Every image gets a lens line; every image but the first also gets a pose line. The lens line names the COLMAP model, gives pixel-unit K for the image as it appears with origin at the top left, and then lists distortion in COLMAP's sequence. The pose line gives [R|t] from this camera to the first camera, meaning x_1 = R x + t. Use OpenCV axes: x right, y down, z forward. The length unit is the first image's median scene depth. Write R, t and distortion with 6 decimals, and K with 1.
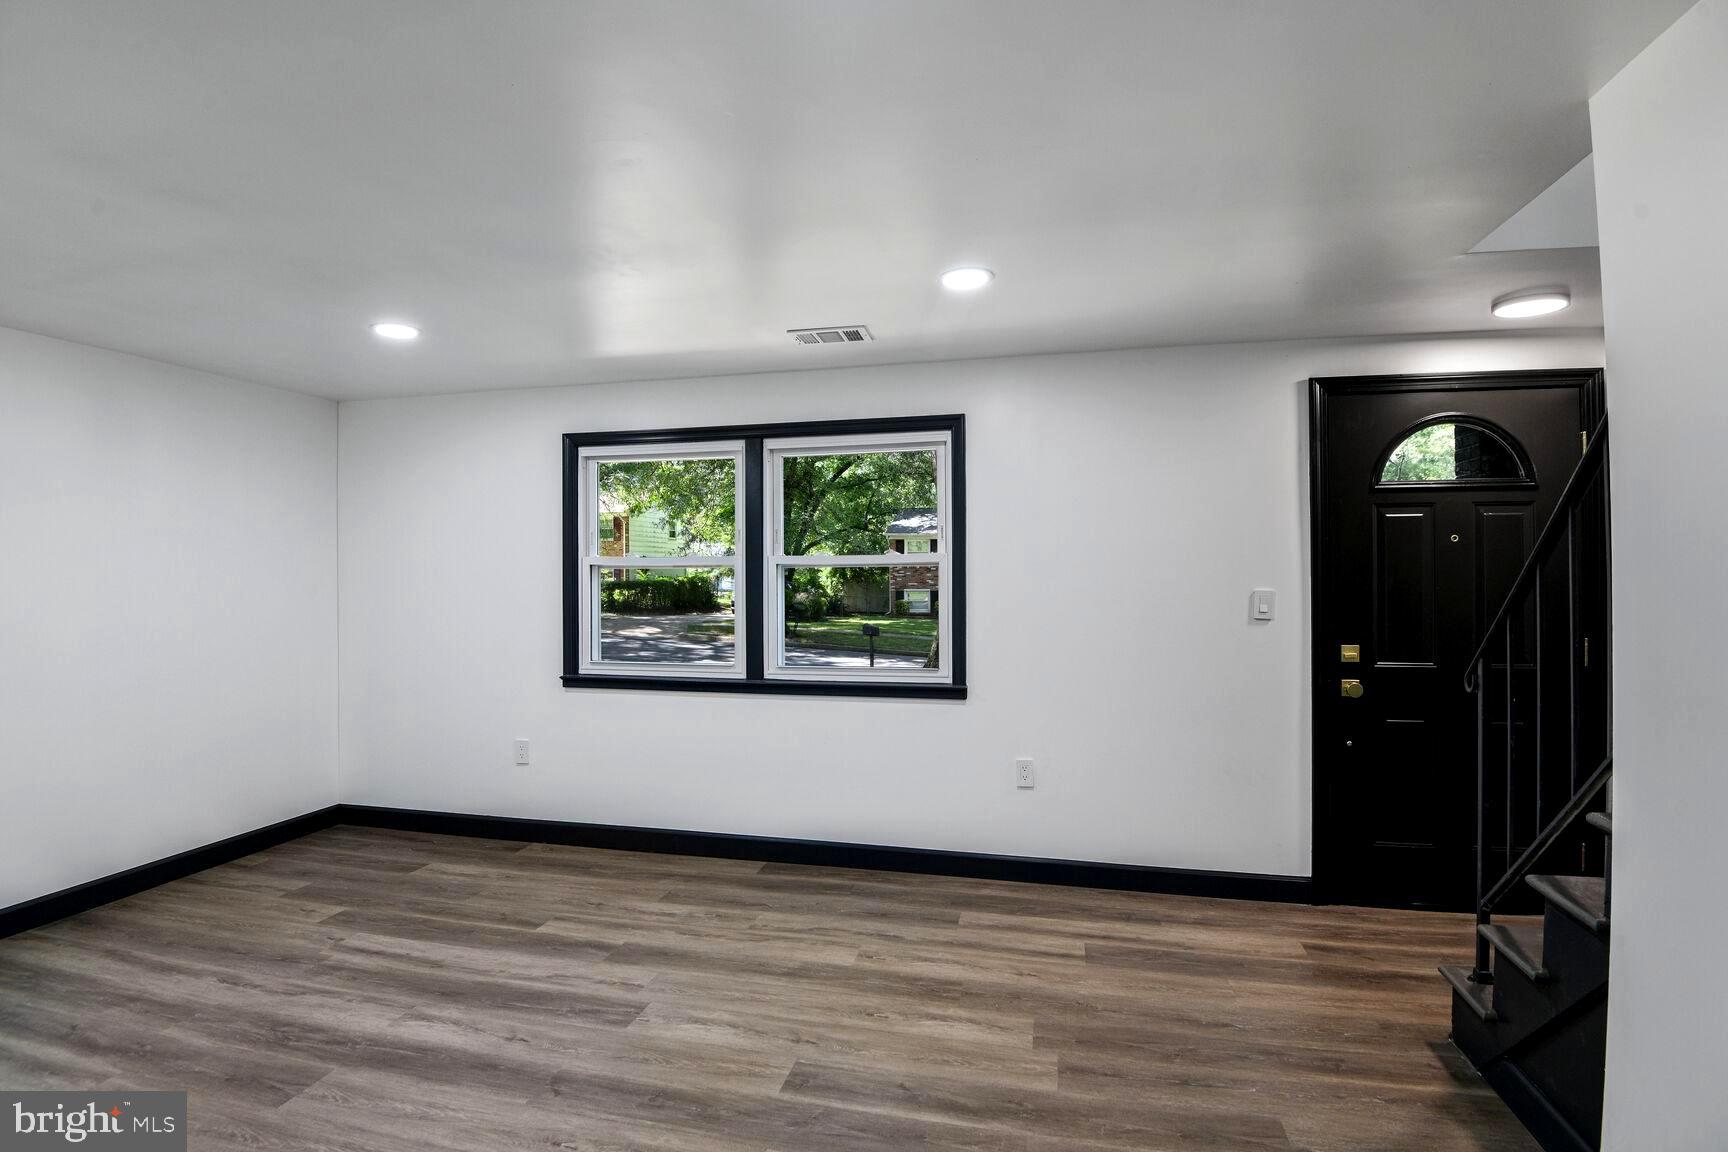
lens RADIAL K [[838.2, 0, 859.6], [0, 838.2, 562.1], [0, 0, 1]] dist [-0.020072, -0.013222]
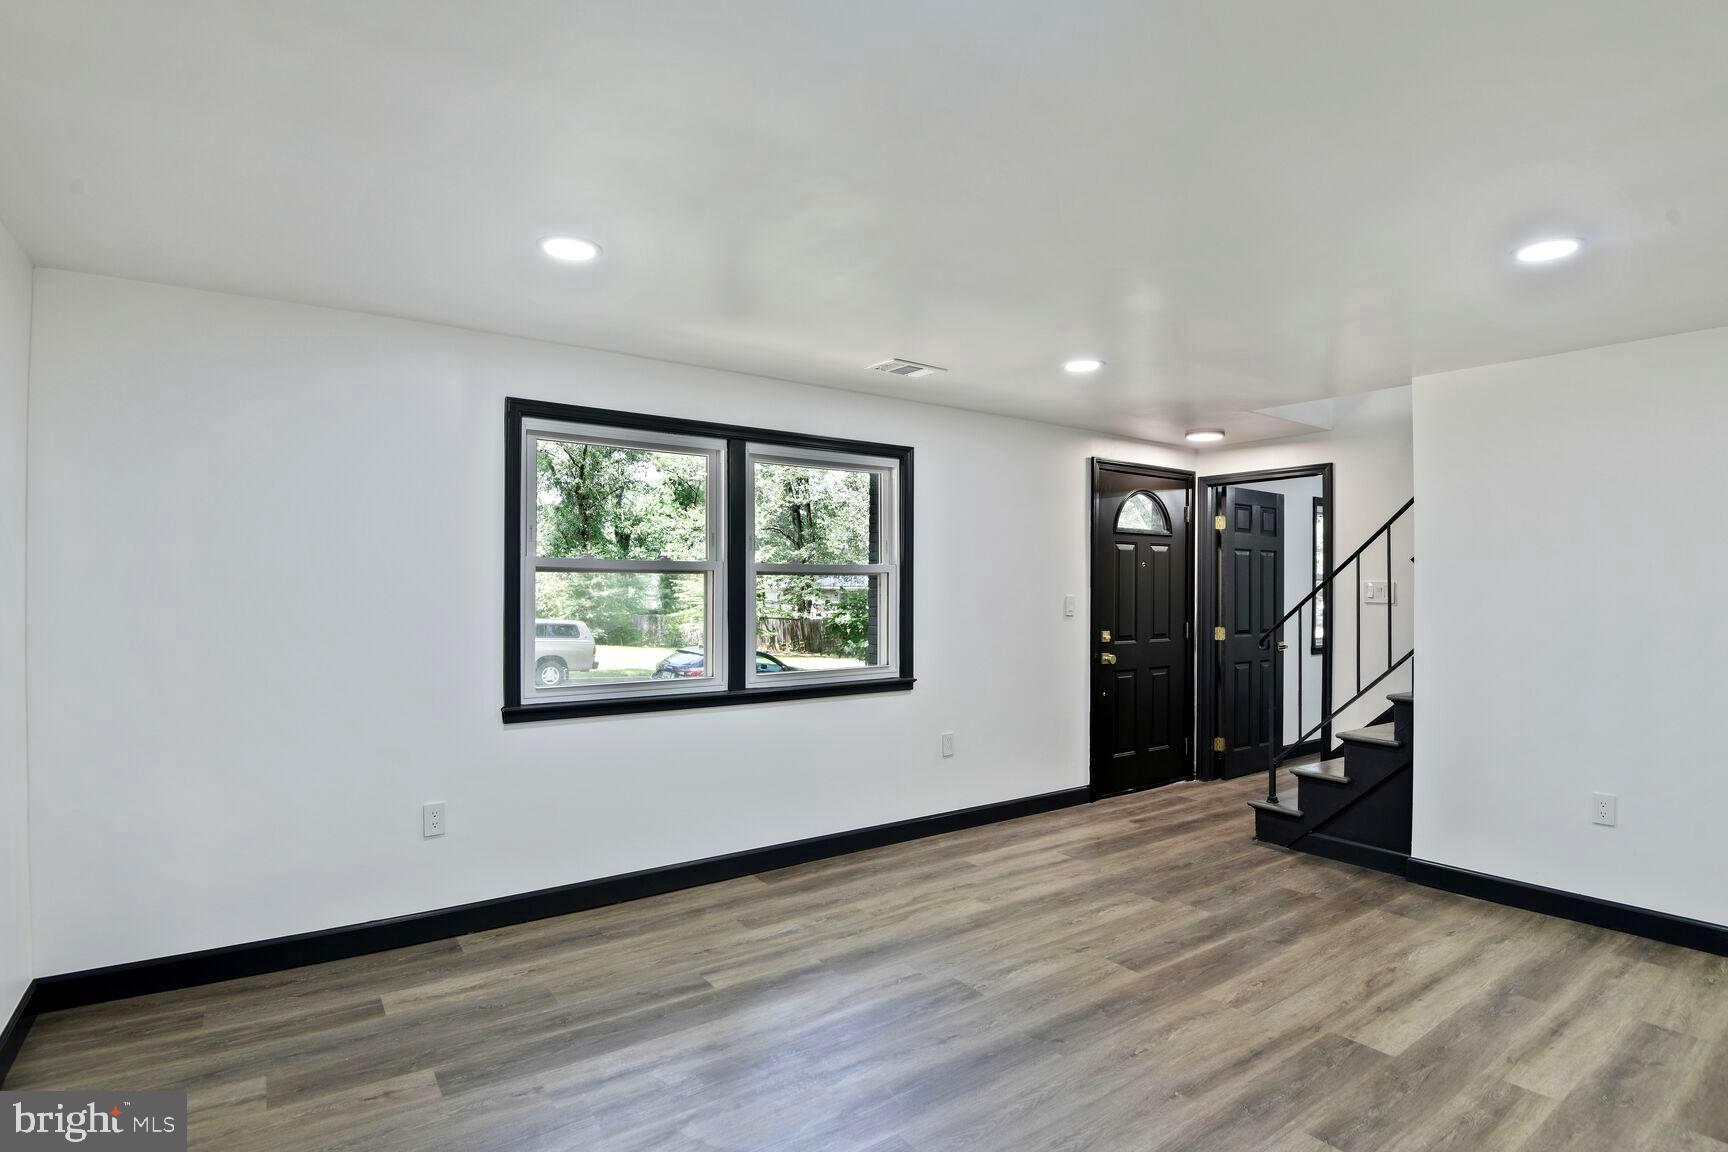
lens RADIAL K [[838.2, 0, 891.7], [0, 838.2, 575.6], [0, 0, 1]] dist [-0.020072, -0.013222]
pose [[0.659672, 0.016186, 0.751380, -0.876258], [-0.016495, 0.999839, -0.007057, 0.014494], [-0.751373, -0.007739, 0.659832, 0.275166]]
